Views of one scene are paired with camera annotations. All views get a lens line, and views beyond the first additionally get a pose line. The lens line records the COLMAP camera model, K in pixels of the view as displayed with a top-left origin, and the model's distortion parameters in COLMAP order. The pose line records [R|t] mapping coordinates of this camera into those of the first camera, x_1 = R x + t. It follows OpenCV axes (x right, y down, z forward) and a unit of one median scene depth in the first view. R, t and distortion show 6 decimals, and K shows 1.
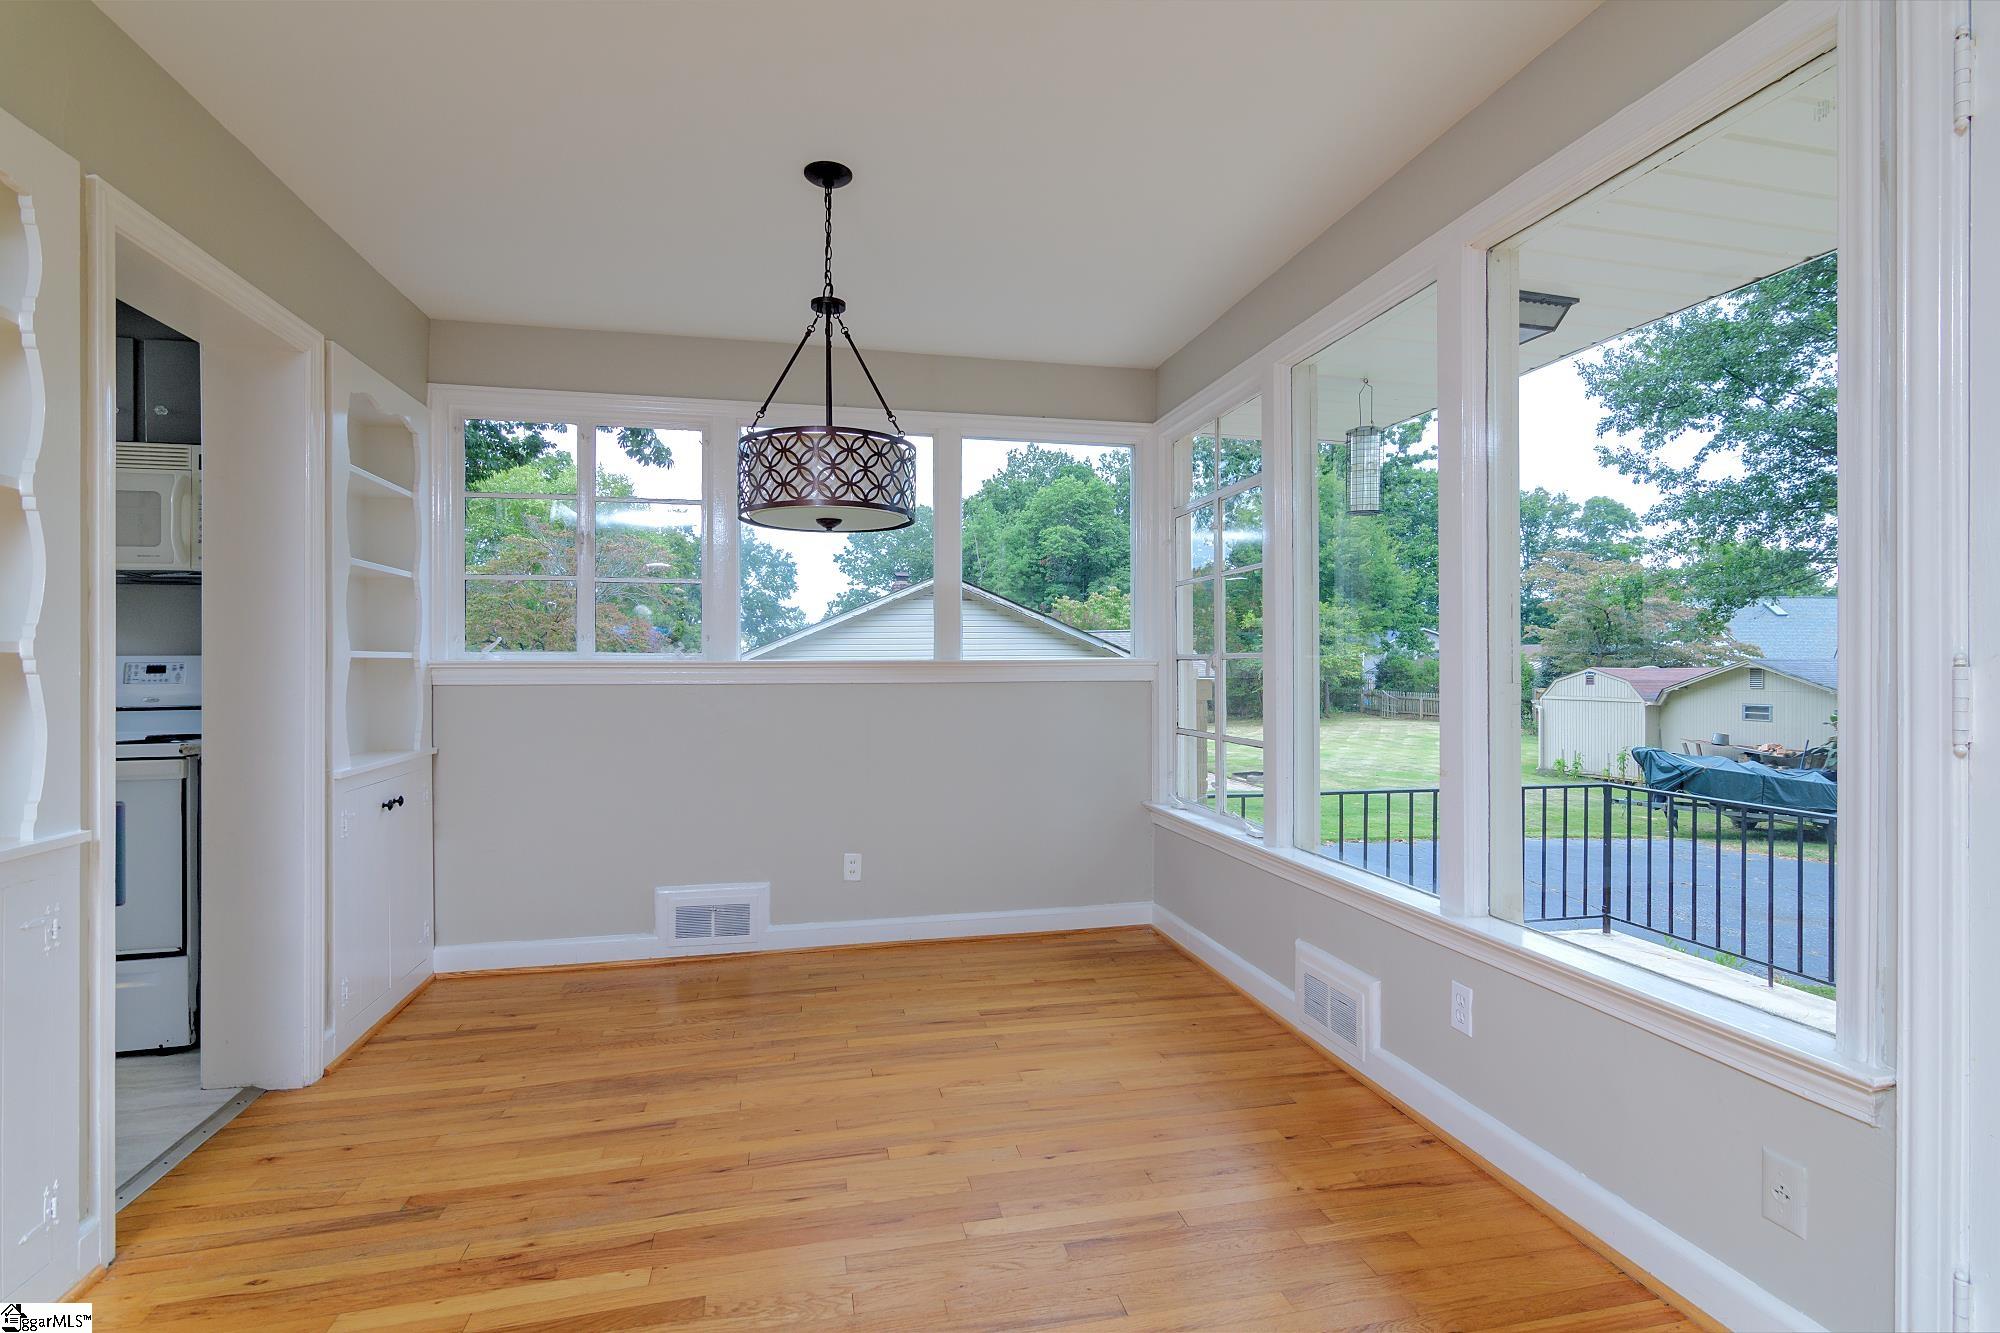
lens RADIAL K [[985.5, 0, 1003.7], [0, 985.5, 672.8], [0, 0, 1]] dist [-0.035601, 0.038421]
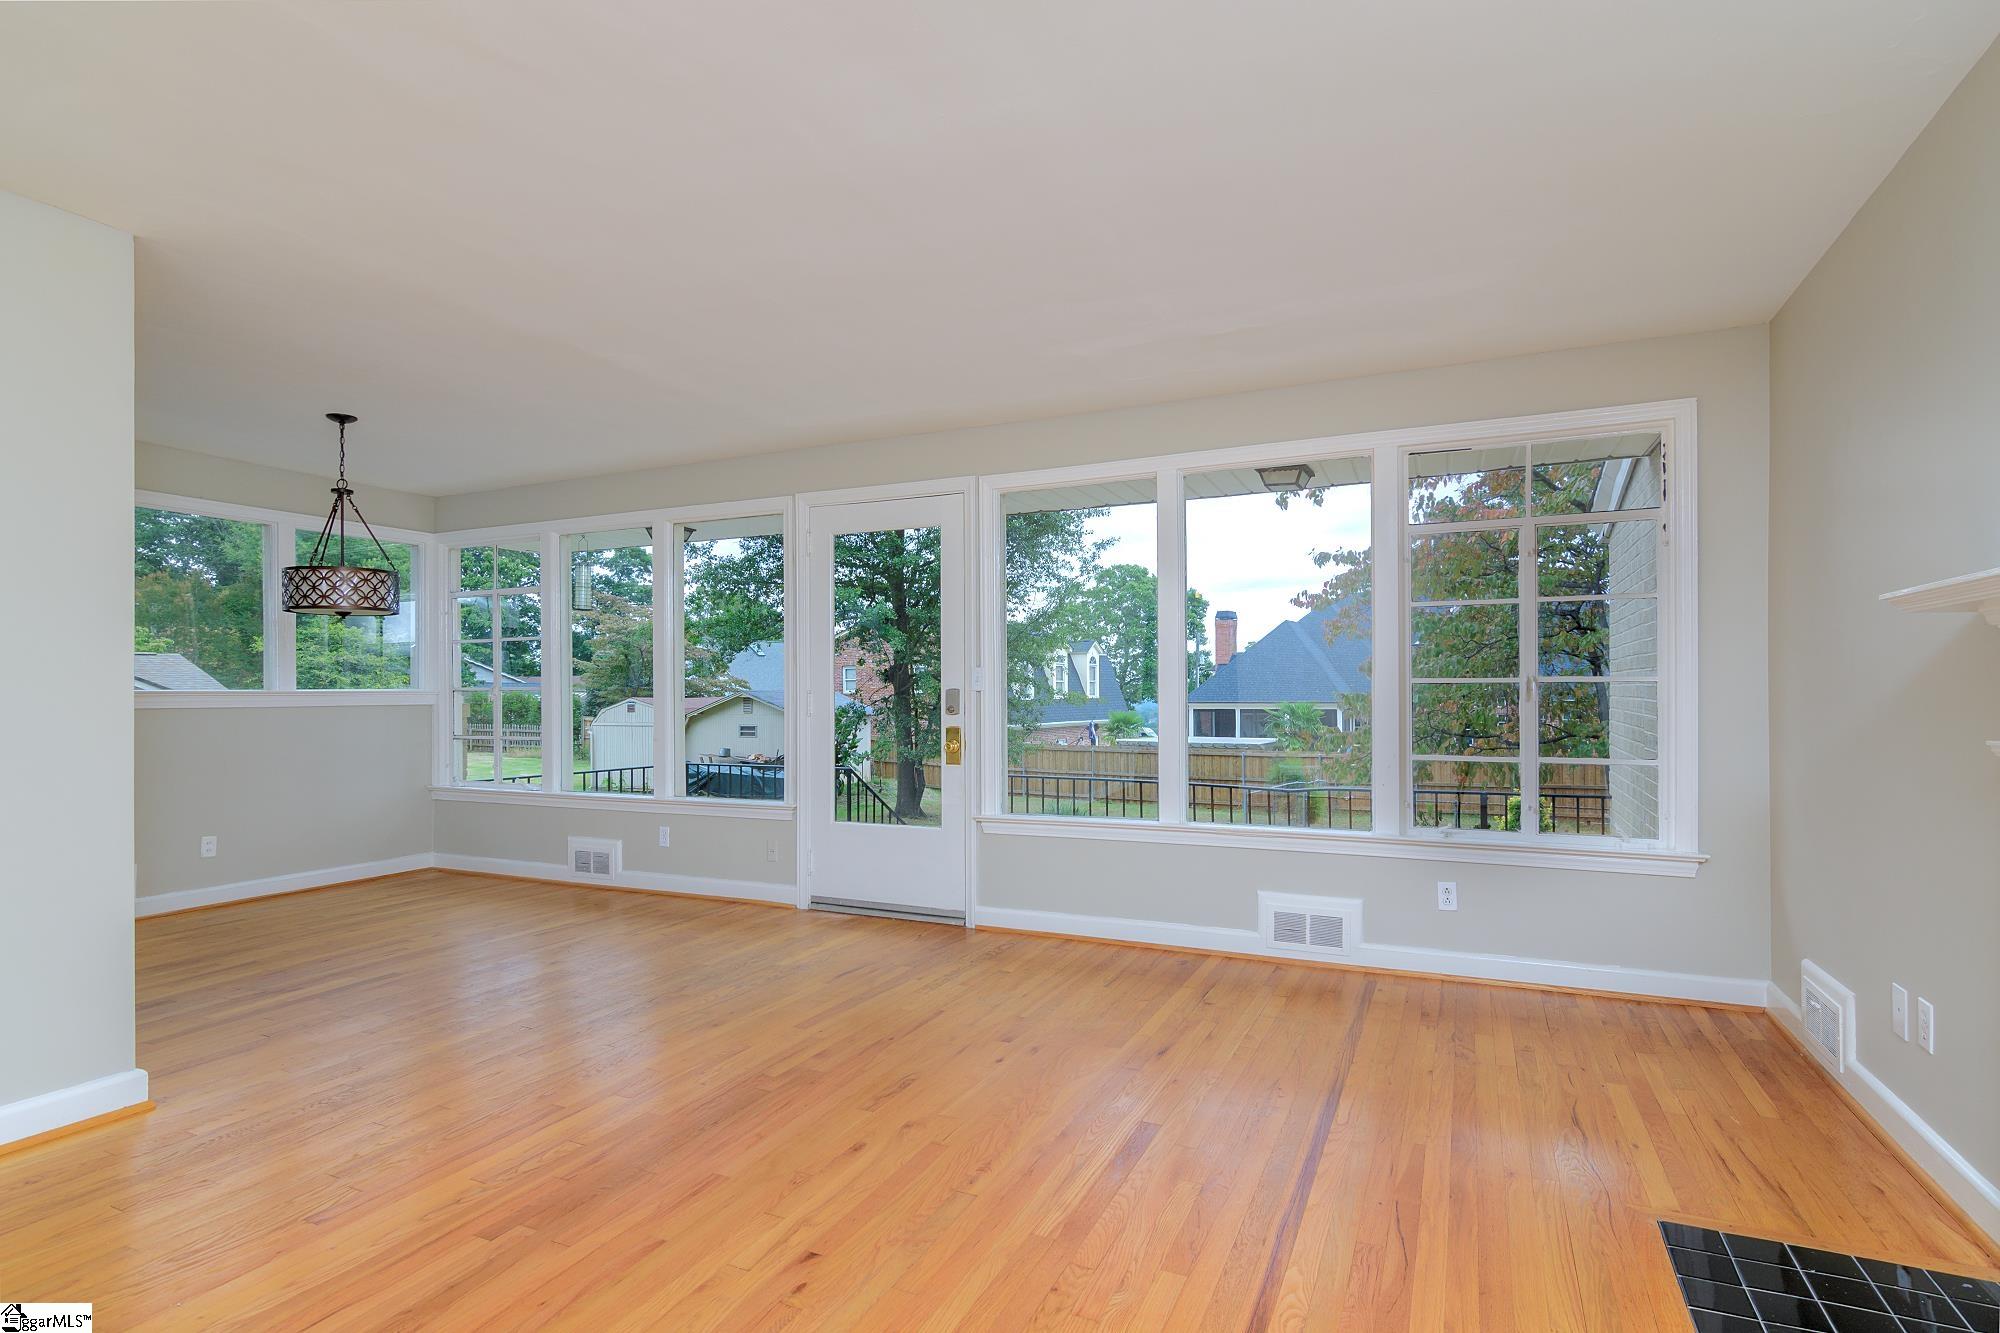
lens RADIAL K [[985.5, 0, 1003.7], [0, 985.5, 672.8], [0, 0, 1]] dist [-0.035601, 0.038421]
pose [[0.611119, 0.015858, 0.791380, -0.097689], [0.009138, 0.999591, -0.027087, 0.001250], [-0.791486, 0.023786, 0.610724, -0.119306]]
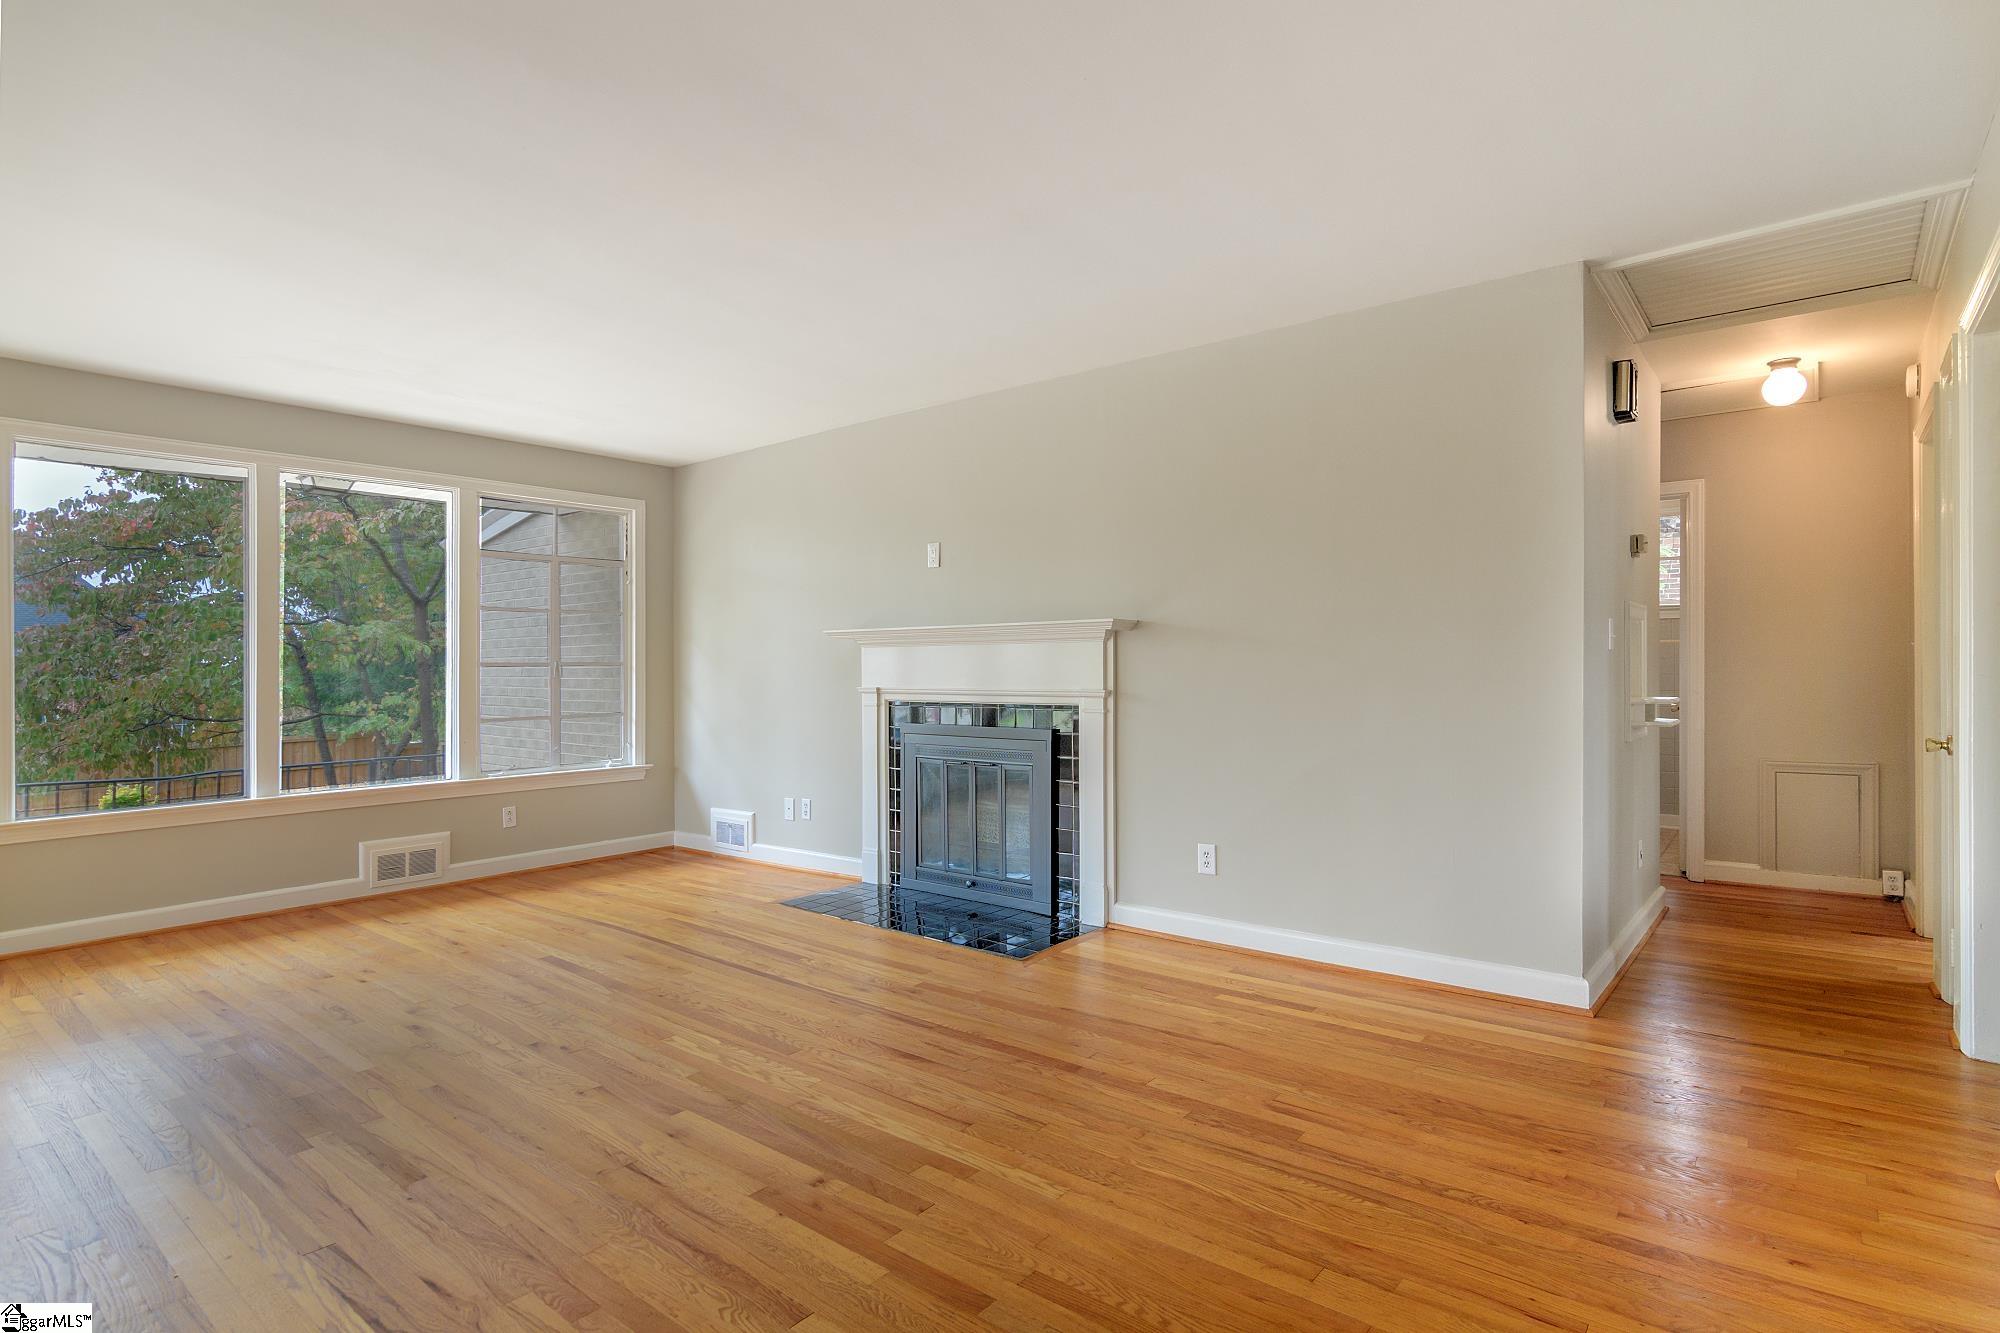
lens RADIAL K [[1012.4, 0, 1000.0], [0, 1012.4, 666.5], [0, 0, 1]] dist [-0.001929, 0.000635]
pose [[-0.612389, 0.009891, 0.790495, -0.184333], [0.019843, 0.999799, 0.002862, 0.001442], [-0.790308, 0.017438, -0.612462, -0.016814]]
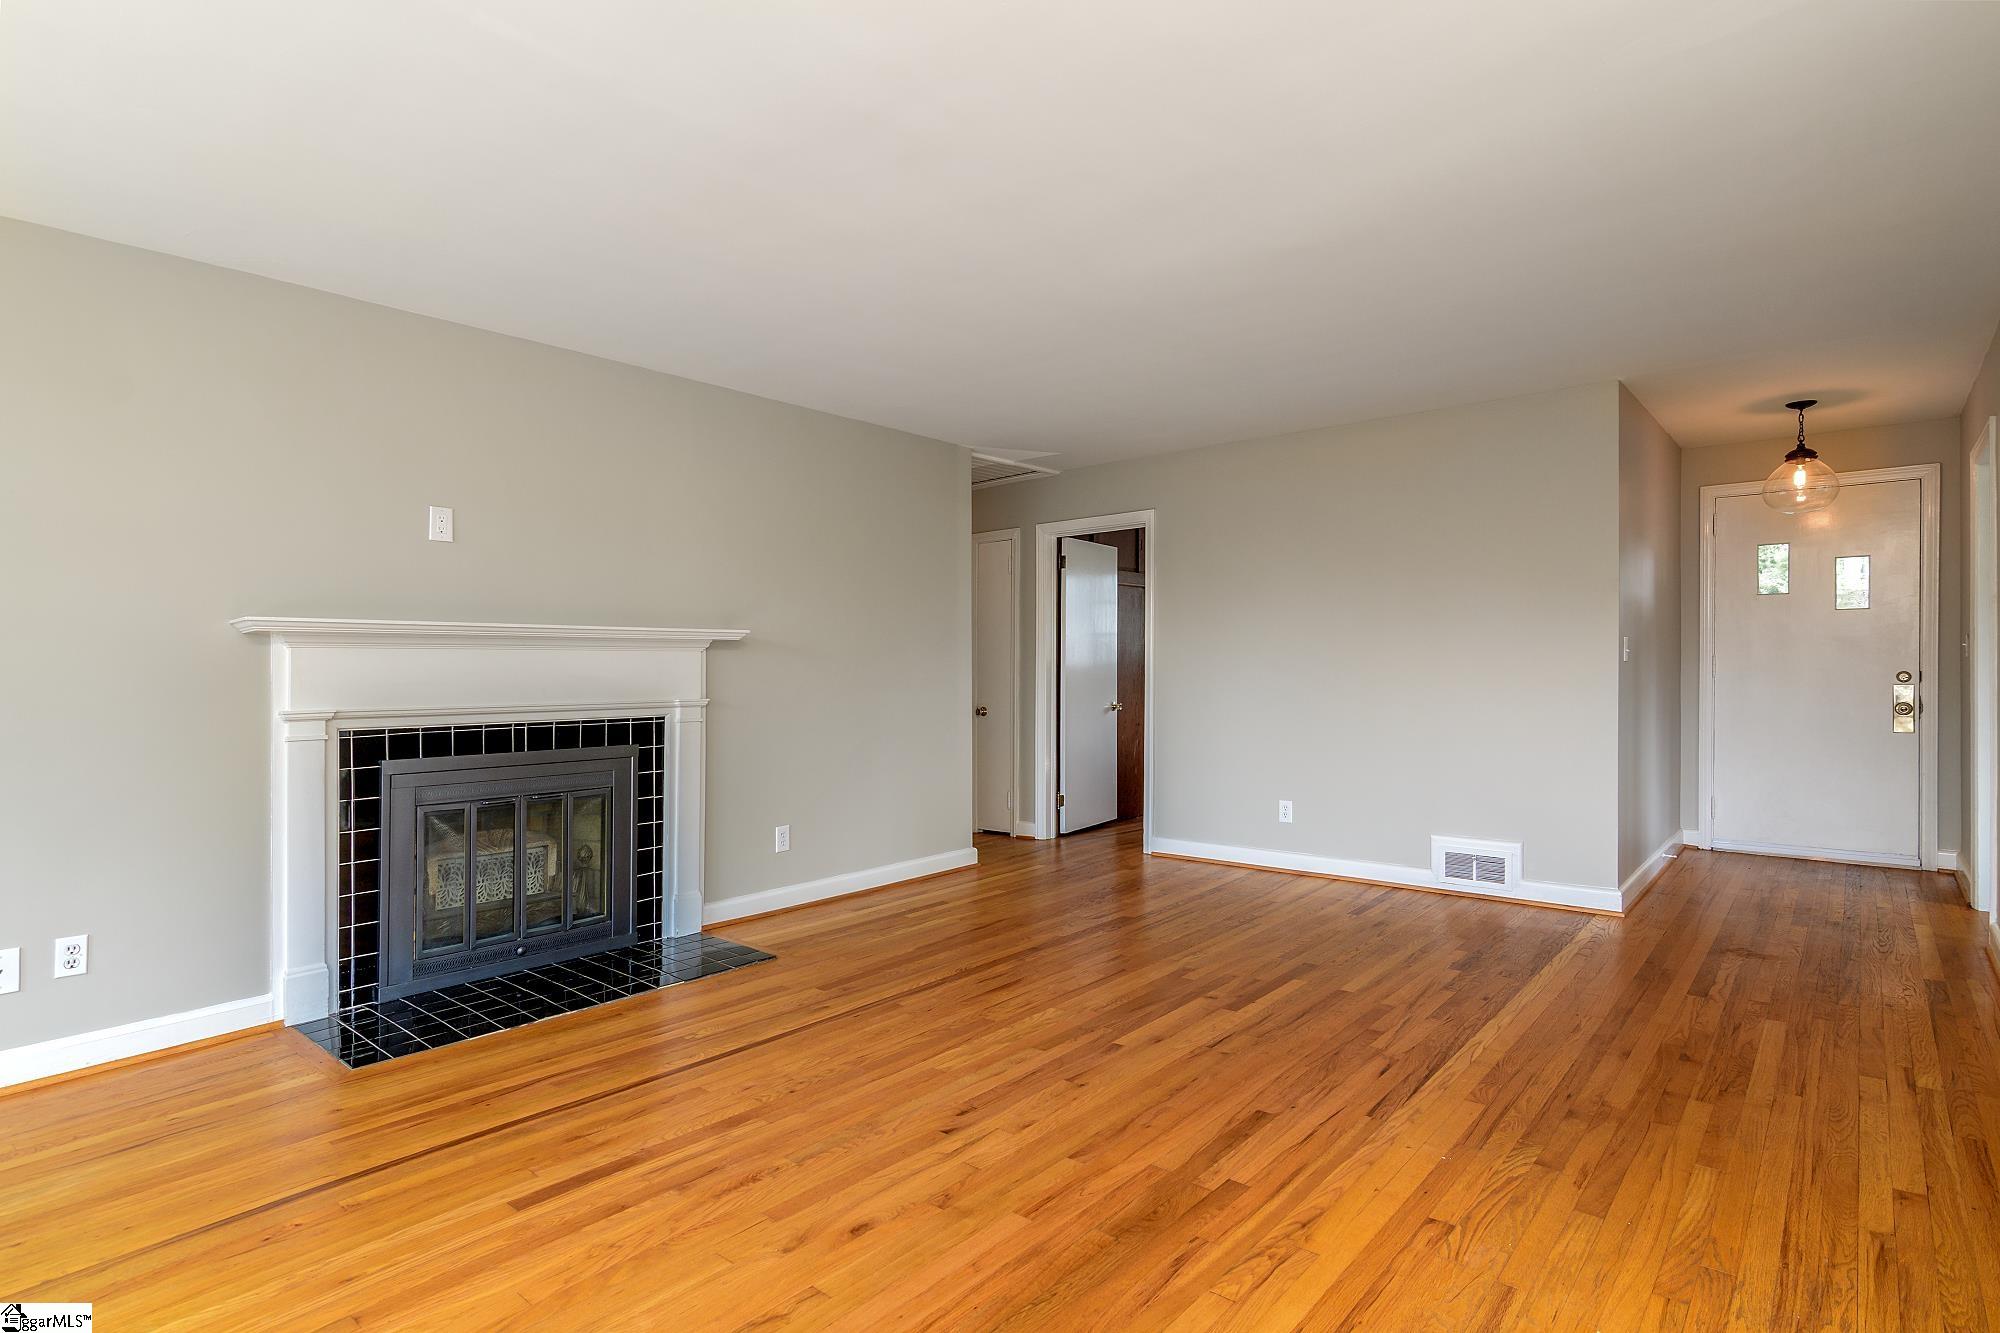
lens RADIAL K [[1012.4, 0, 1000.0], [0, 1012.4, 666.5], [0, 0, 1]] dist [-0.001929, 0.000635]
pose [[-0.805055, 0.012022, -0.593078, 0.023873], [0.010337, 0.999927, 0.006239, -0.000359], [0.593110, -0.001108, -0.805121, 0.043611]]
